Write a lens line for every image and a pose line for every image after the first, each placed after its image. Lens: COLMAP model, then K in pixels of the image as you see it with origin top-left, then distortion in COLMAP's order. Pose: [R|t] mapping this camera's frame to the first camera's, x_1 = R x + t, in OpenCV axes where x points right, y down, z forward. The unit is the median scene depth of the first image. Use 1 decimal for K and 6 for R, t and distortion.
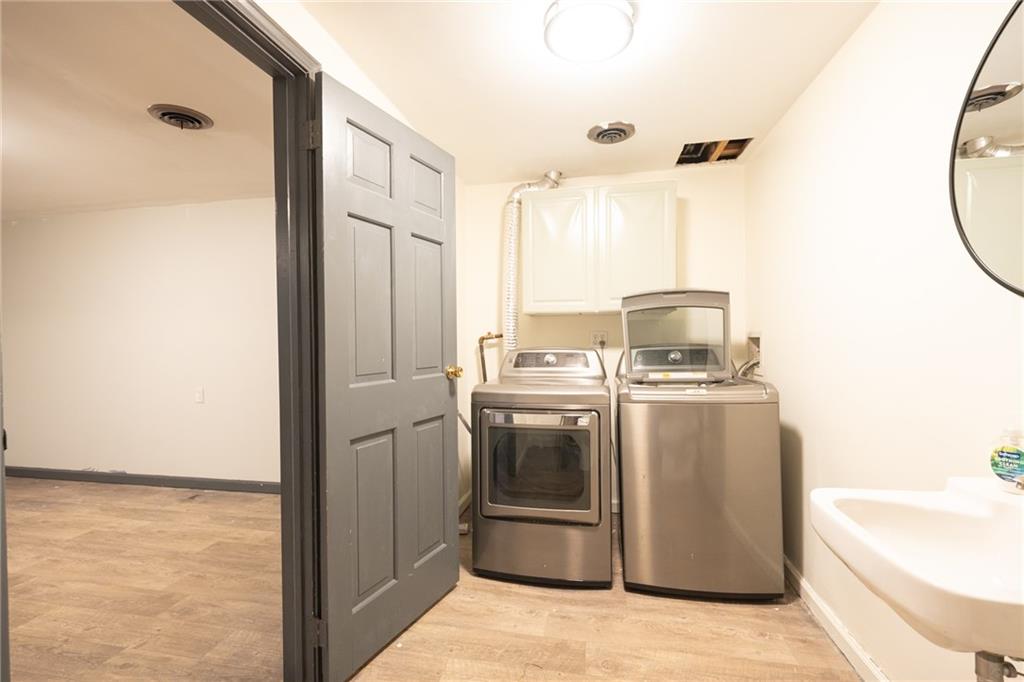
lens RADIAL K [[436.5, 0, 512.0], [0, 436.5, 341.0], [0, 0, 1]] dist [-0.001338, -0.000163]
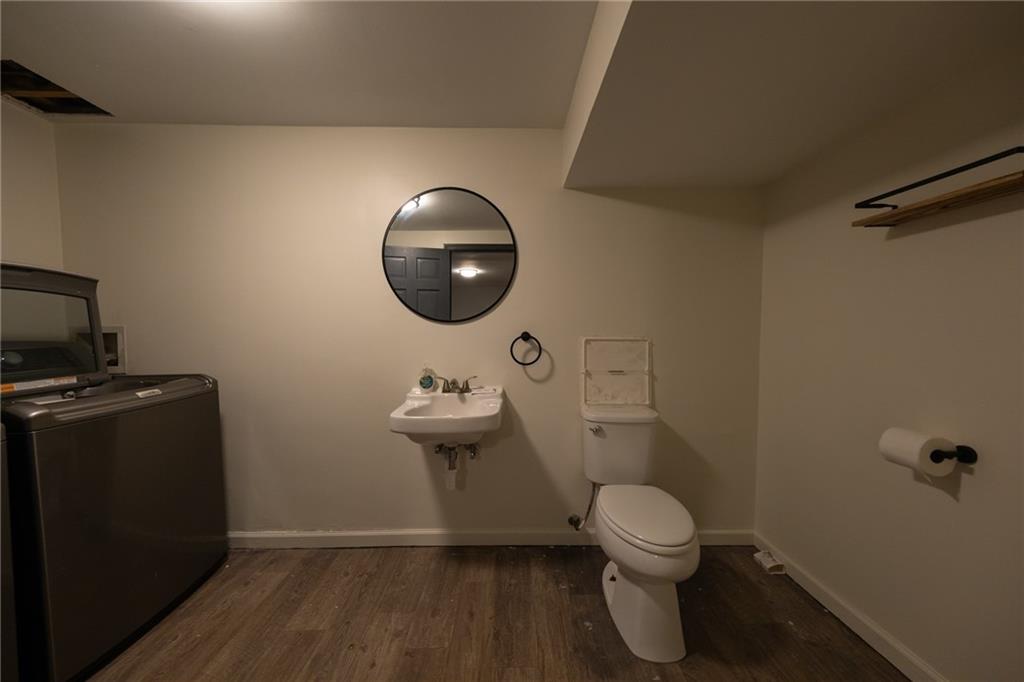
lens RADIAL K [[343.7, 0, 513.5], [0, 343.7, 343.2], [0, 0, 1]] dist [0.011154, -0.004107]
pose [[-0.199022, -0.025417, 0.979665, -0.441168], [0.013573, 0.999496, 0.028689, 0.005179], [-0.979901, 0.019007, -0.198577, 0.435522]]
